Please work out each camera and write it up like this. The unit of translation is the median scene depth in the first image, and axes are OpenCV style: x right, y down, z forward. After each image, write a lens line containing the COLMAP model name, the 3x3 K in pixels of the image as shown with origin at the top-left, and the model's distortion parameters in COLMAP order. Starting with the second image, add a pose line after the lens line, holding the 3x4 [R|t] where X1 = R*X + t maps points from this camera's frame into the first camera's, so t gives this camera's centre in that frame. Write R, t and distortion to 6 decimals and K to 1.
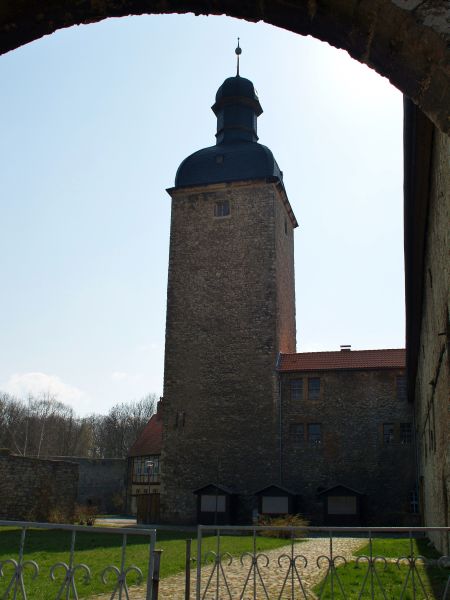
lens RADIAL K [[650.4, 0, 226.4], [0, 650.4, 300.4], [0, 0, 1]] dist [-0.066303, 0.000000]
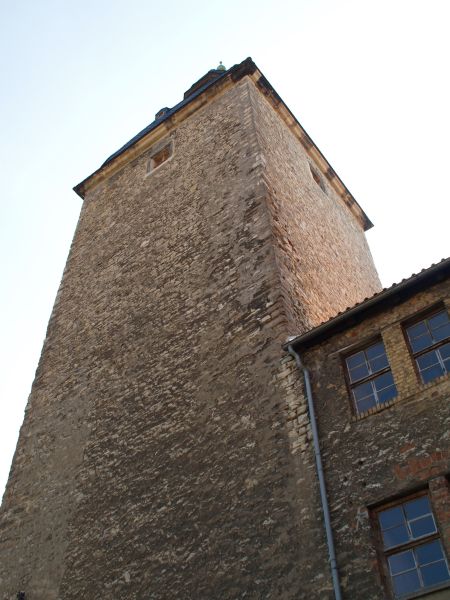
lens RADIAL K [[650.4, 0, 221.5], [0, 650.4, 302.0], [0, 0, 1]] dist [-0.066303, 0.000000]
pose [[0.930320, -0.302092, -0.207956, 0.114747], [0.148533, 0.828793, -0.539481, 0.236314], [0.335325, 0.471001, 0.815914, 0.760443]]
